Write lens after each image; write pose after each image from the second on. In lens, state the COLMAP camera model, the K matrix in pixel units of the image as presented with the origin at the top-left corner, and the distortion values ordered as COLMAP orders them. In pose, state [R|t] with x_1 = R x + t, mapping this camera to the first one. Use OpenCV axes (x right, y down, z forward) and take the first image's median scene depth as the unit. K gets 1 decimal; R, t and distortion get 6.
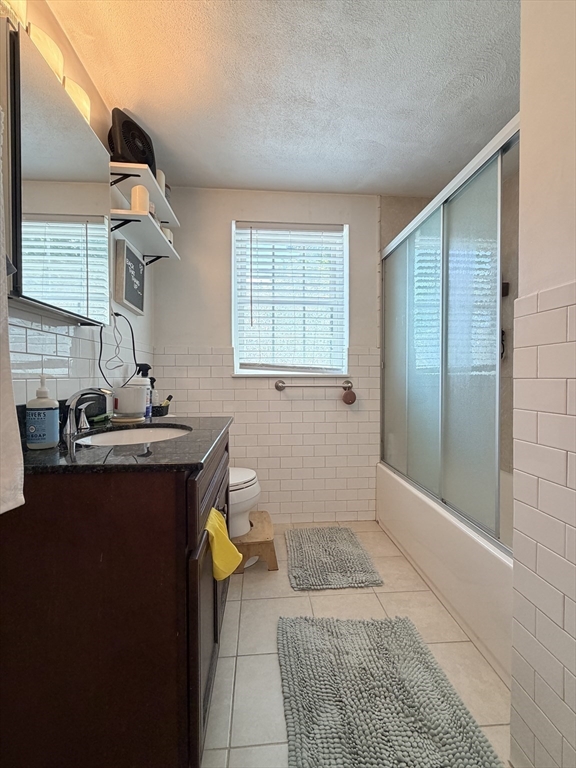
lens RADIAL K [[336.6, 0, 288.0], [0, 336.6, 384.0], [0, 0, 1]] dist [-0.002267, -0.000387]
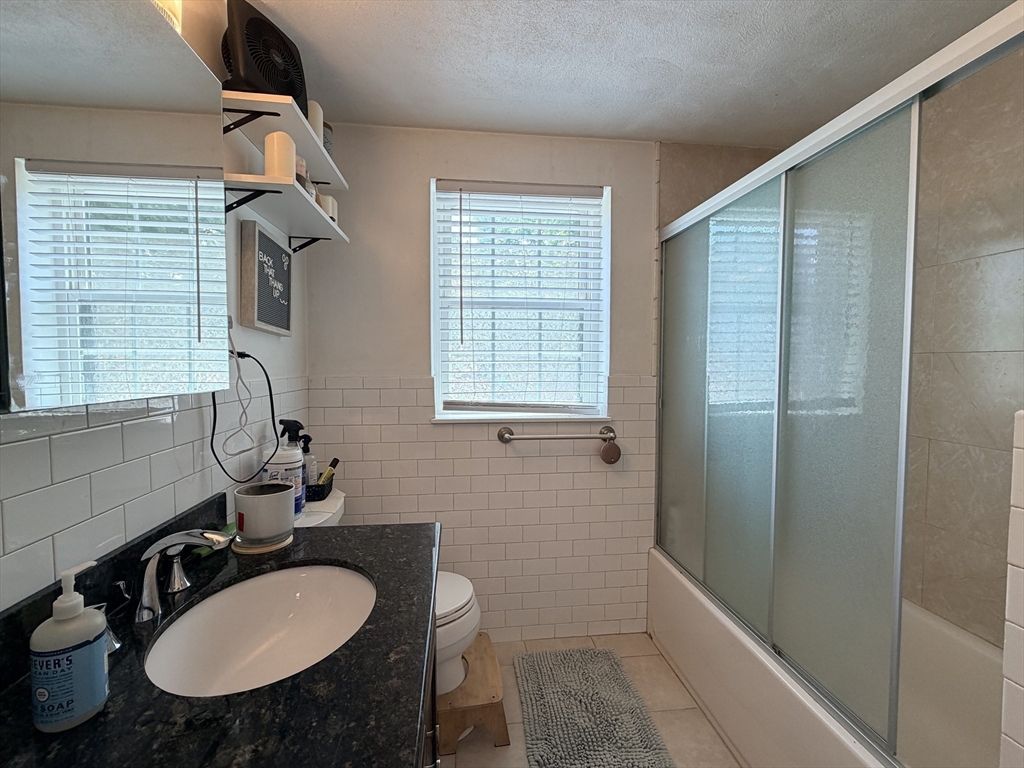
lens RADIAL K [[448.7, 0, 508.6], [0, 448.7, 385.3], [0, 0, 1]] dist [-0.002267, -0.000387]
pose [[0.999466, -0.000045, 0.032672, -0.048664], [-0.000909, 0.999574, 0.029187, -0.124203], [-0.032659, -0.029201, 0.999040, 0.140591]]
